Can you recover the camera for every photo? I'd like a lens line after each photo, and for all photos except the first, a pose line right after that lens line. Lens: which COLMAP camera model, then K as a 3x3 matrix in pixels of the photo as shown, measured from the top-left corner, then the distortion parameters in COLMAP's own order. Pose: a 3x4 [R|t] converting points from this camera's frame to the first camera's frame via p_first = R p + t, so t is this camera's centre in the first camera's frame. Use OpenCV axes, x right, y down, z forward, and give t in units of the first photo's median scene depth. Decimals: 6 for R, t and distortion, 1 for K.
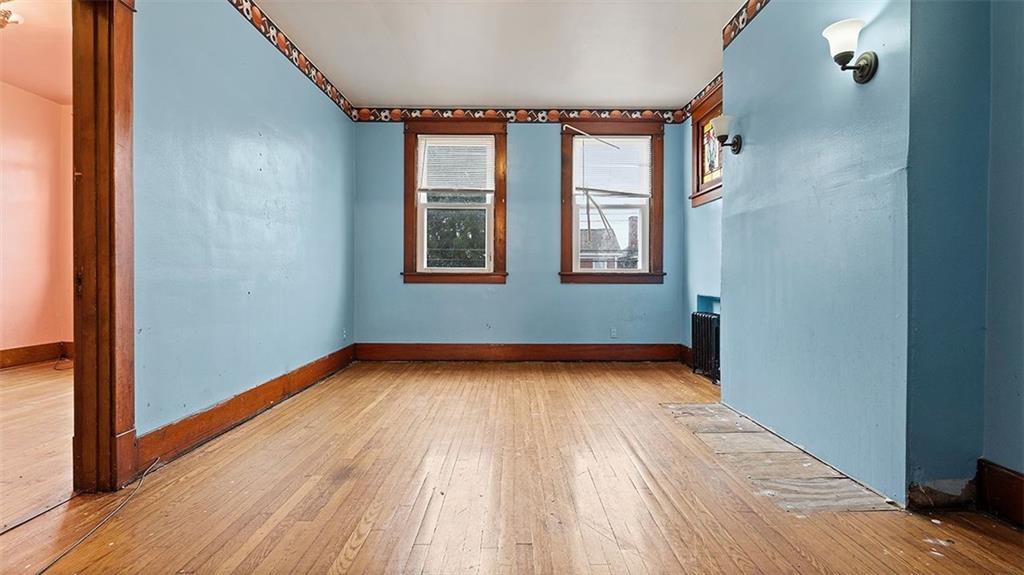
lens RADIAL K [[472.9, 0, 517.7], [0, 472.9, 284.0], [0, 0, 1]] dist [-0.008883, 0.002686]
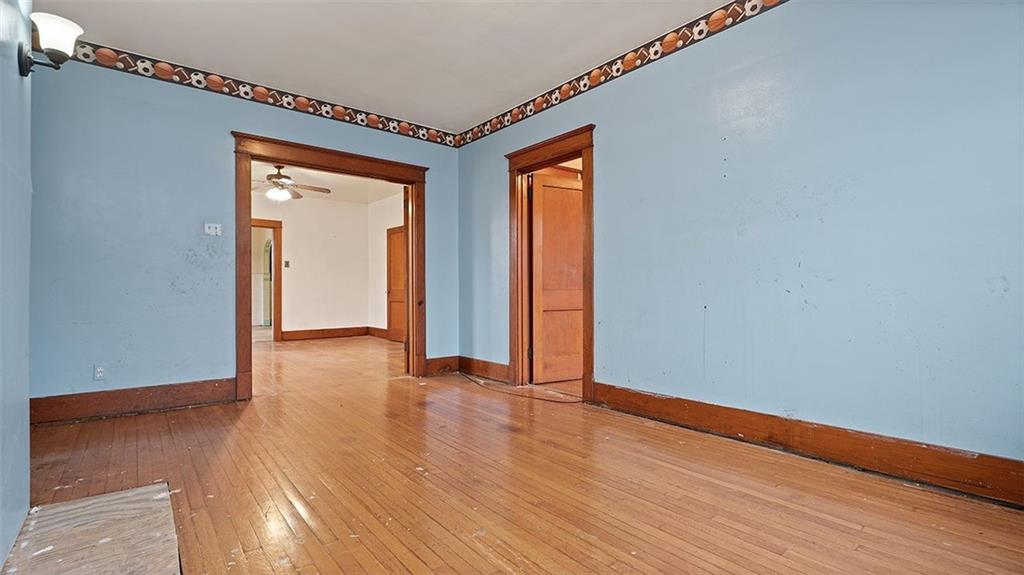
lens RADIAL K [[472.9, 0, 511.4], [0, 472.9, 289.2], [0, 0, 1]] dist [-0.008883, 0.002686]
pose [[-0.784483, -0.001698, -0.620148, 0.235409], [-0.008135, 0.999938, 0.007553, -0.014783], [0.620097, 0.010971, -0.784449, 0.949815]]
